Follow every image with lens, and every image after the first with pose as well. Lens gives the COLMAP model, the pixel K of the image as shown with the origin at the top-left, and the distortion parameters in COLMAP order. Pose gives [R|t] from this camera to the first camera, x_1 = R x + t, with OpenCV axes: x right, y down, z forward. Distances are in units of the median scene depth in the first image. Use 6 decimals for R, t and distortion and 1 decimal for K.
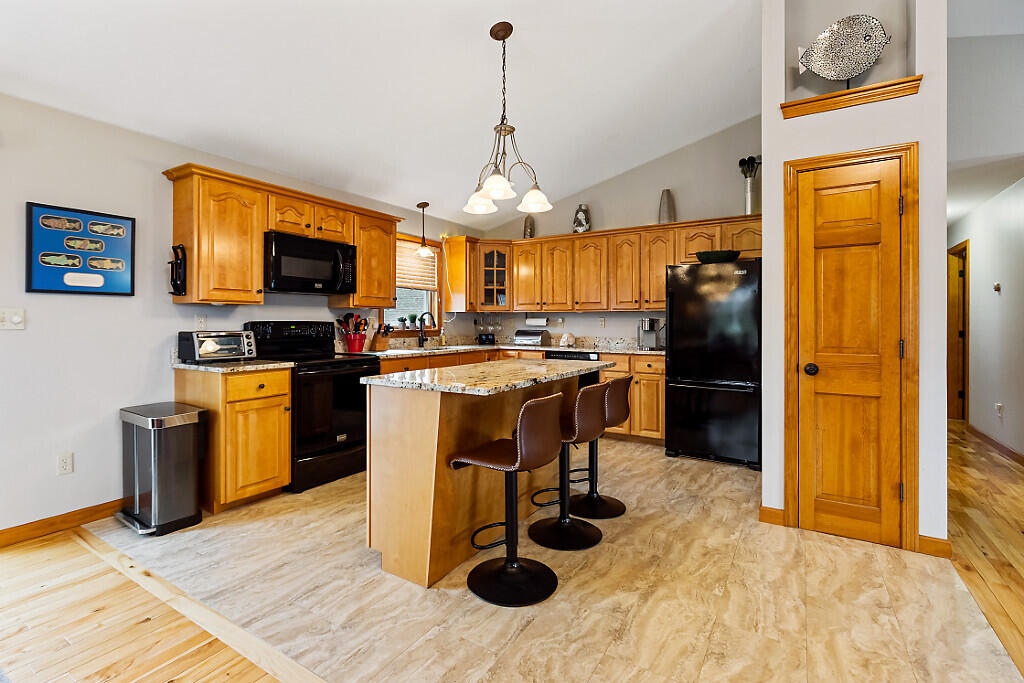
lens RADIAL K [[465.6, 0, 514.3], [0, 465.6, 321.6], [0, 0, 1]] dist [-0.000834, 0.000167]
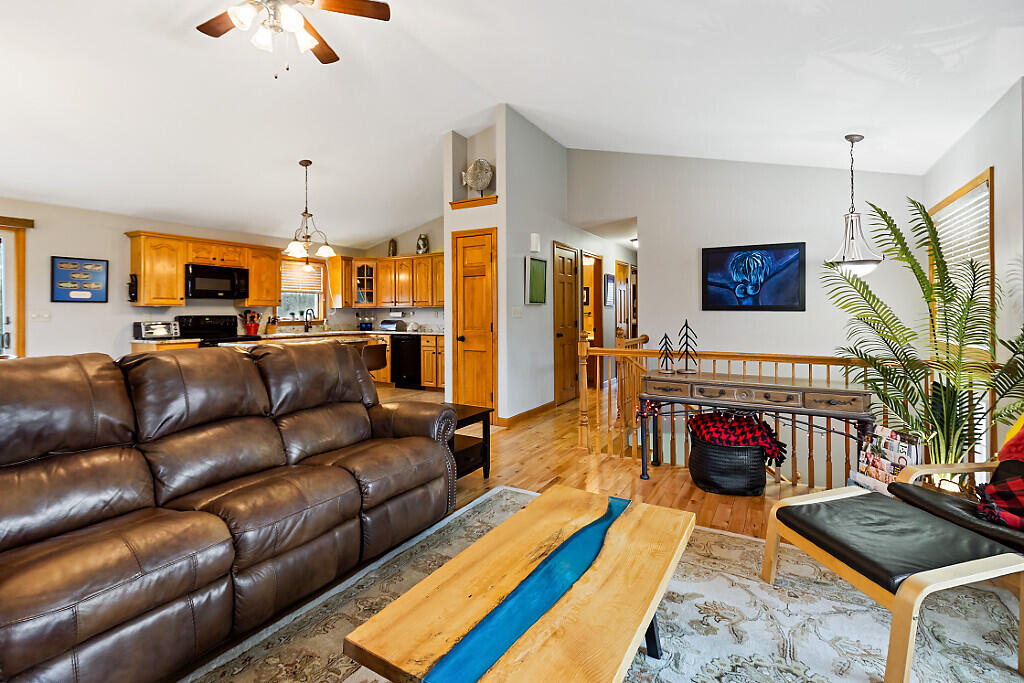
lens RADIAL K [[465.6, 0, 515.4], [0, 465.6, 310.1], [0, 0, 1]] dist [-0.000834, 0.000167]
pose [[0.999418, -0.006473, 0.033503, 0.571861], [0.006670, 0.999961, -0.005747, -0.003527], [-0.033464, 0.005967, 0.999422, -0.696814]]
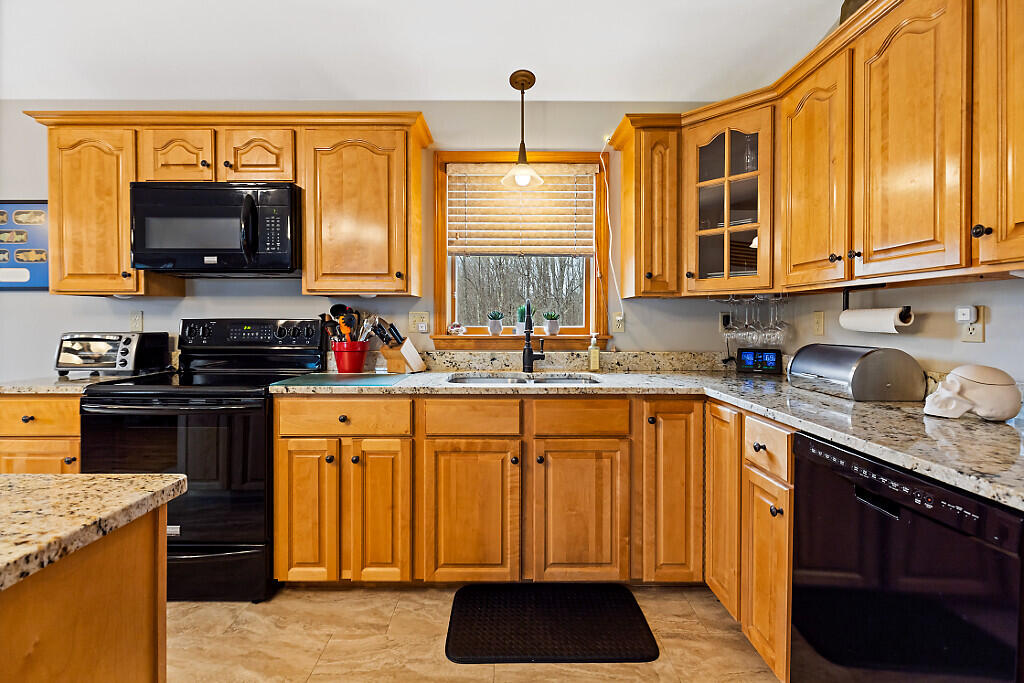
lens RADIAL K [[465.6, 0, 499.7], [0, 465.6, 326.9], [0, 0, 1]] dist [-0.000834, 0.000167]
pose [[0.525488, 0.009344, -0.850750, 0.282106], [-0.000338, 0.999942, 0.010774, 0.003089], [0.850801, -0.005374, 0.525461, 0.982724]]
